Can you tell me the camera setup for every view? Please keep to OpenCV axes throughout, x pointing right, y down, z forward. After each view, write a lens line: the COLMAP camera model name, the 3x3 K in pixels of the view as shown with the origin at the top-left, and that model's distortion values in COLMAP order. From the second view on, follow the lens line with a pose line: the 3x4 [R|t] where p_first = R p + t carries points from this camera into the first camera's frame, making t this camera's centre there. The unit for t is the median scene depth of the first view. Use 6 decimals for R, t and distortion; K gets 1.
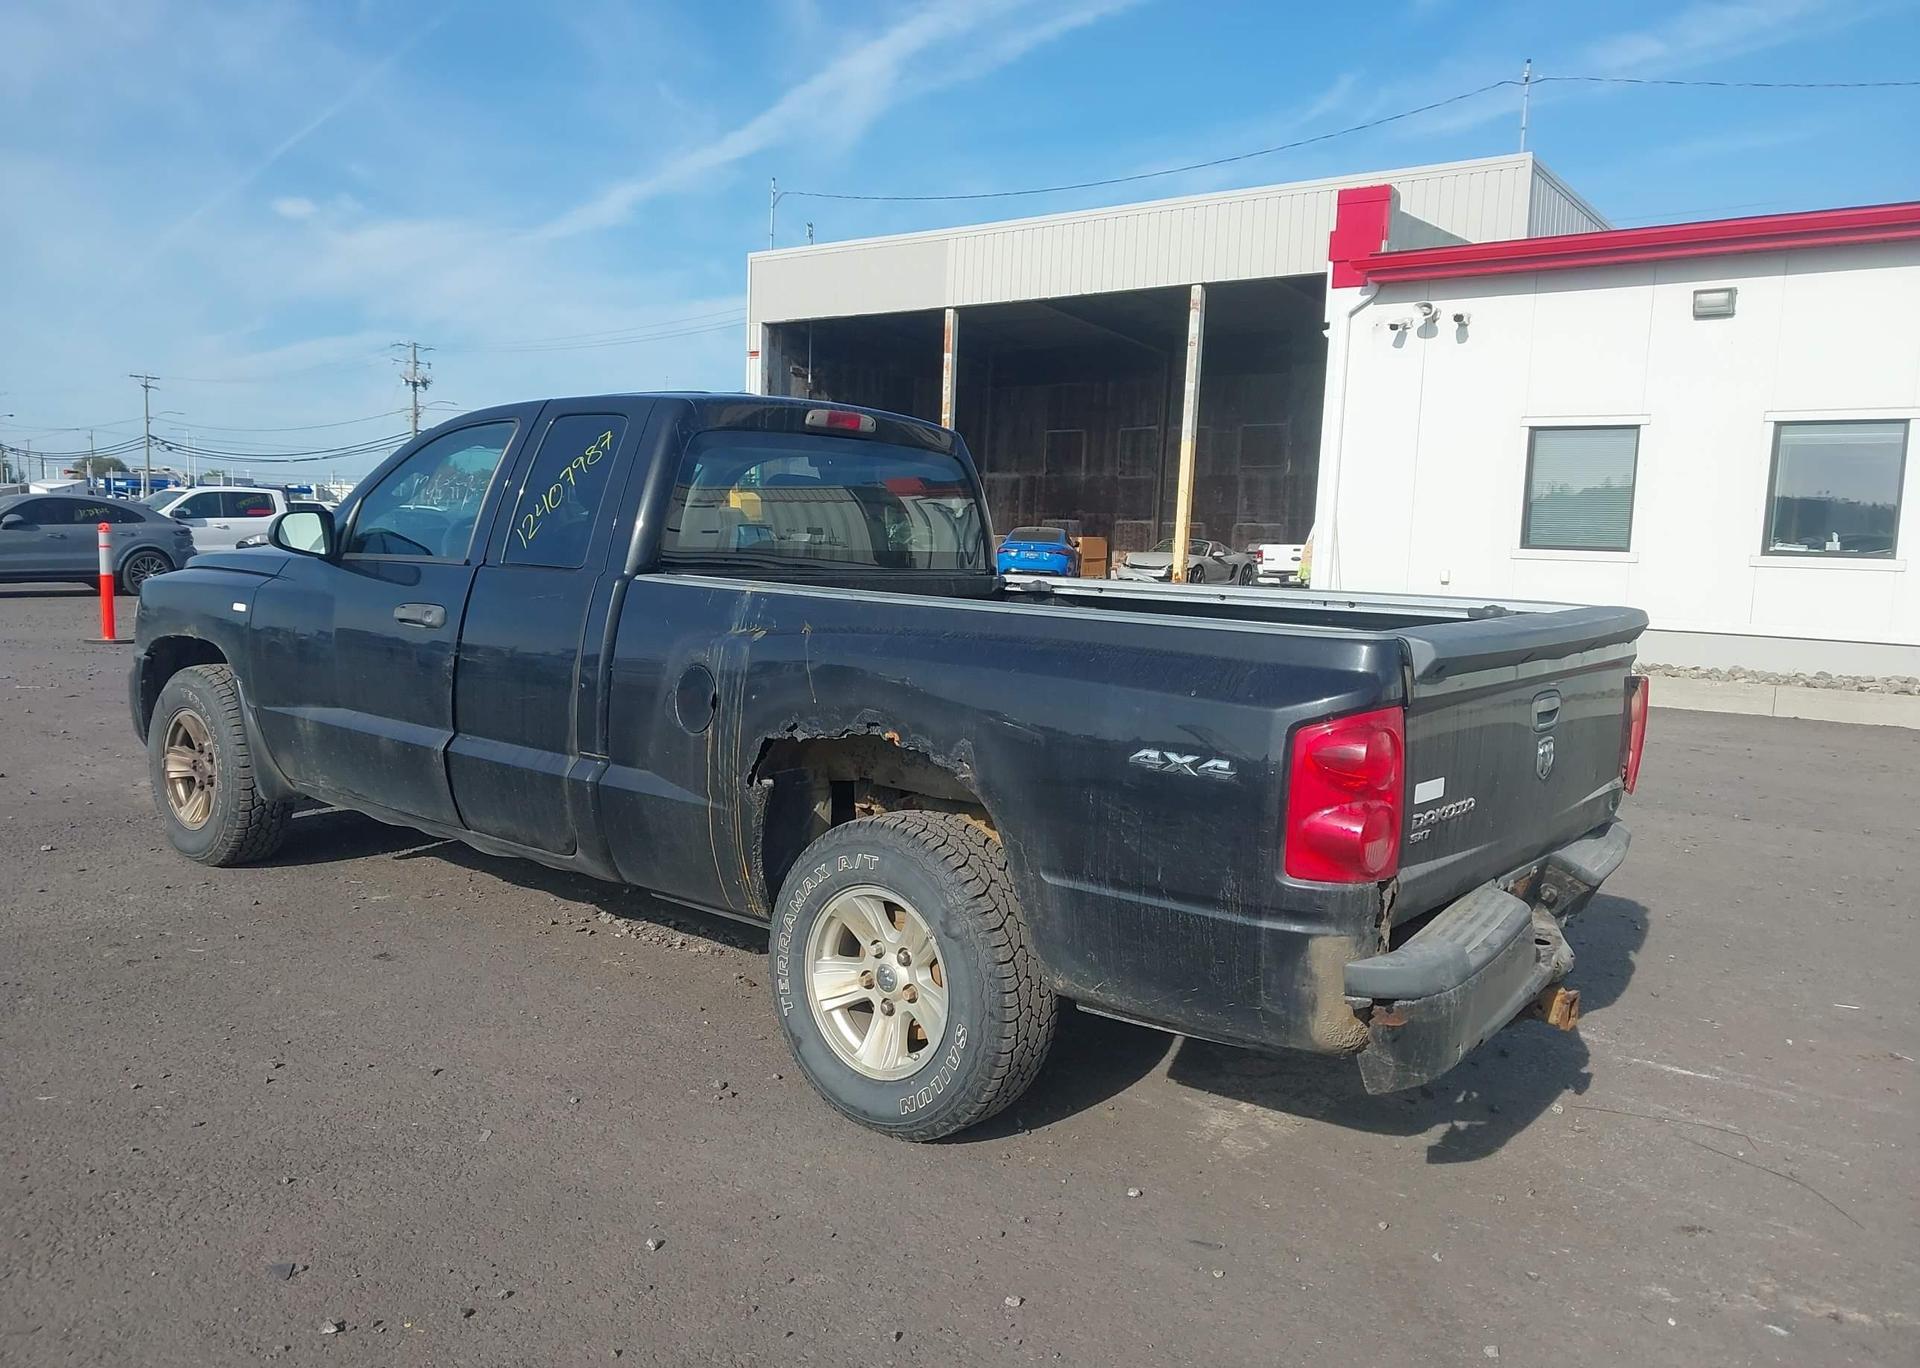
lens RADIAL K [[1518.3, 0, 963.1], [0, 1518.3, 705.6], [0, 0, 1]] dist [0.037883, -0.058701]
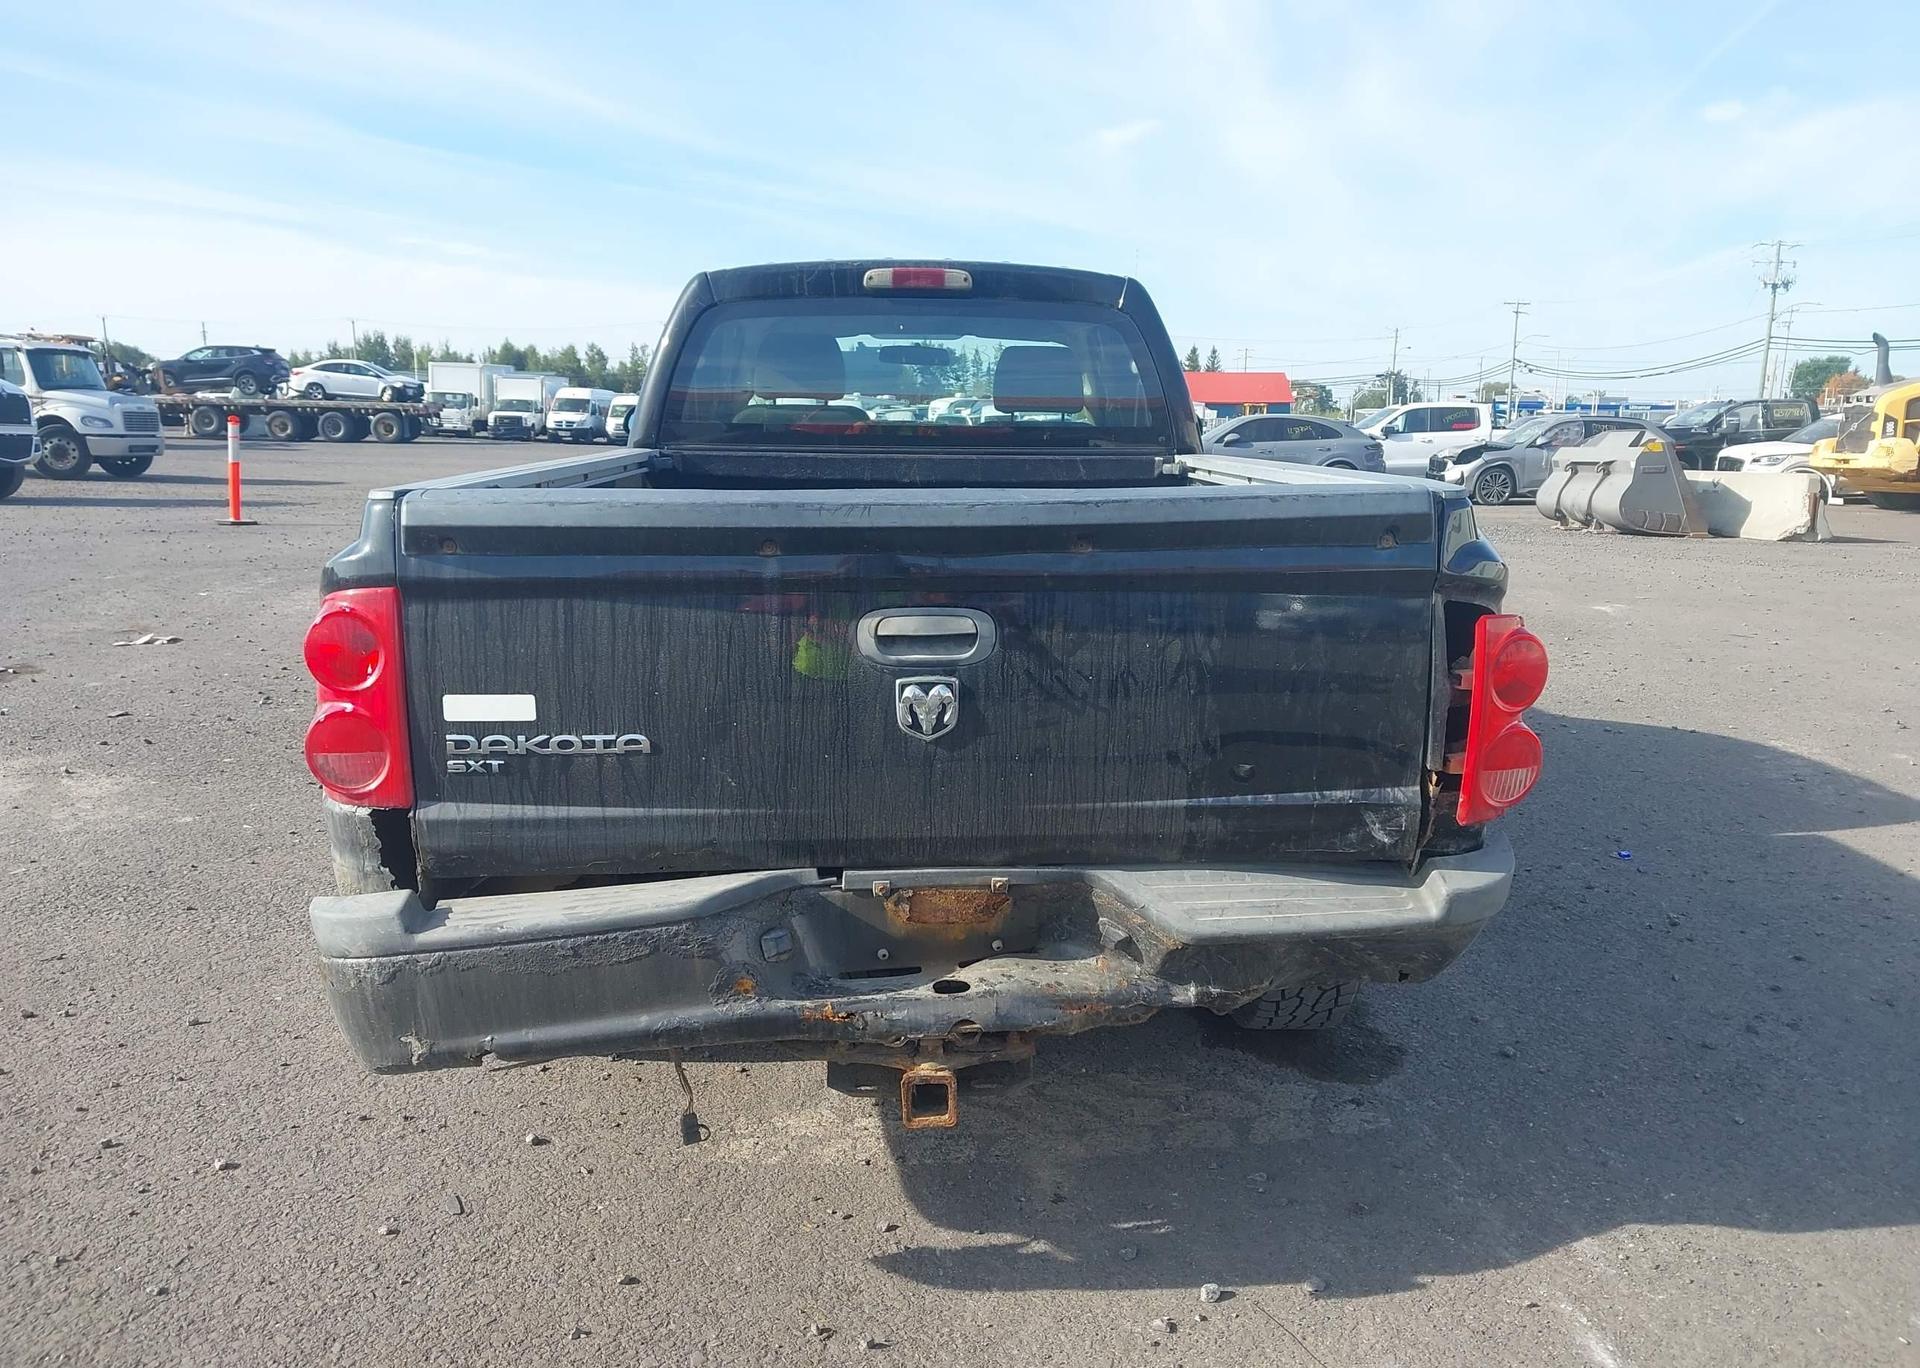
lens RADIAL K [[1518.3, 0, 982.4], [0, 1518.3, 690.8], [0, 0, 1]] dist [0.037883, -0.058701]
pose [[0.669128, 0.103554, -0.735897, 0.225353], [-0.071768, 0.994620, 0.074704, -0.005518], [0.739673, 0.002828, 0.672960, 0.151872]]
